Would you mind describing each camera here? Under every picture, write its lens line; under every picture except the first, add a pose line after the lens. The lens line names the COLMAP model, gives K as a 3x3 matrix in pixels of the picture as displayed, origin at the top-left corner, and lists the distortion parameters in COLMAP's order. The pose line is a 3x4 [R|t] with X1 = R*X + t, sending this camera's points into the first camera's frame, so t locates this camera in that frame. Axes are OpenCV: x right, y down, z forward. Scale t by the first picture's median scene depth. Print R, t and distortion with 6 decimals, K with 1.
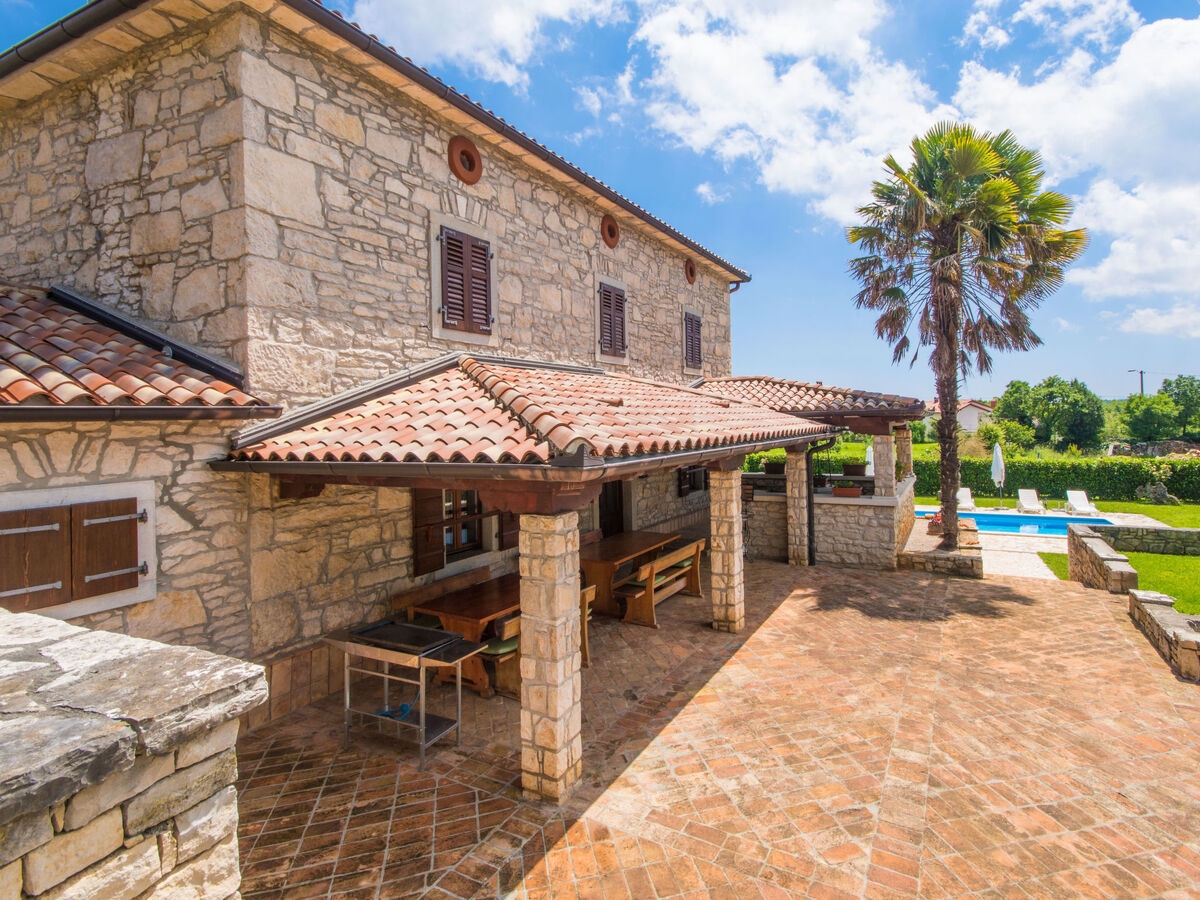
lens RADIAL K [[595.1, 0, 649.9], [0, 595.1, 390.3], [0, 0, 1]] dist [0.003605, -0.000062]
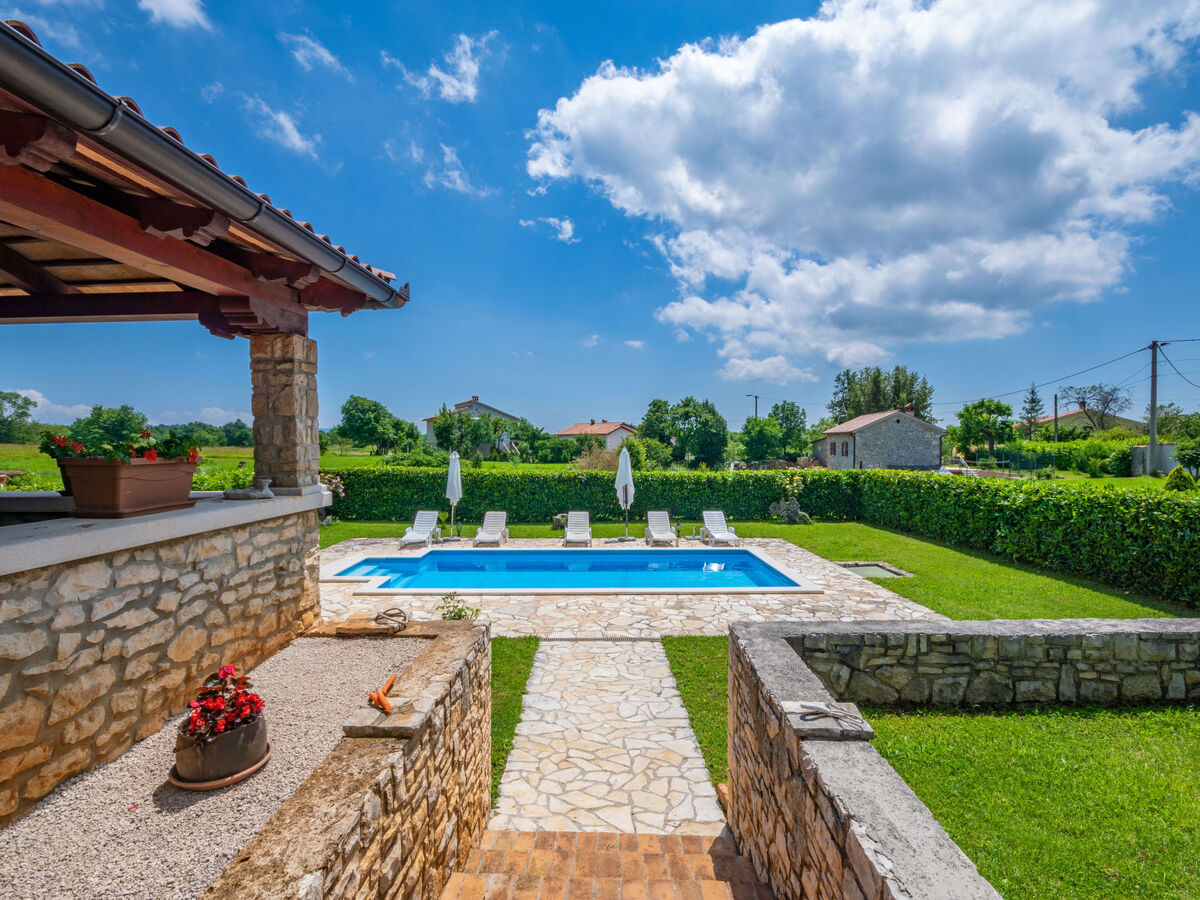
lens RADIAL K [[585.1, 0, 595.7], [0, 585.1, 414.7], [0, 0, 1]] dist [-0.009196, 0.000267]
pose [[0.904312, 0.037475, 0.425224, 0.114461], [-0.036865, 0.999274, -0.009666, 0.026009], [-0.425277, -0.006935, 0.905037, 0.173113]]
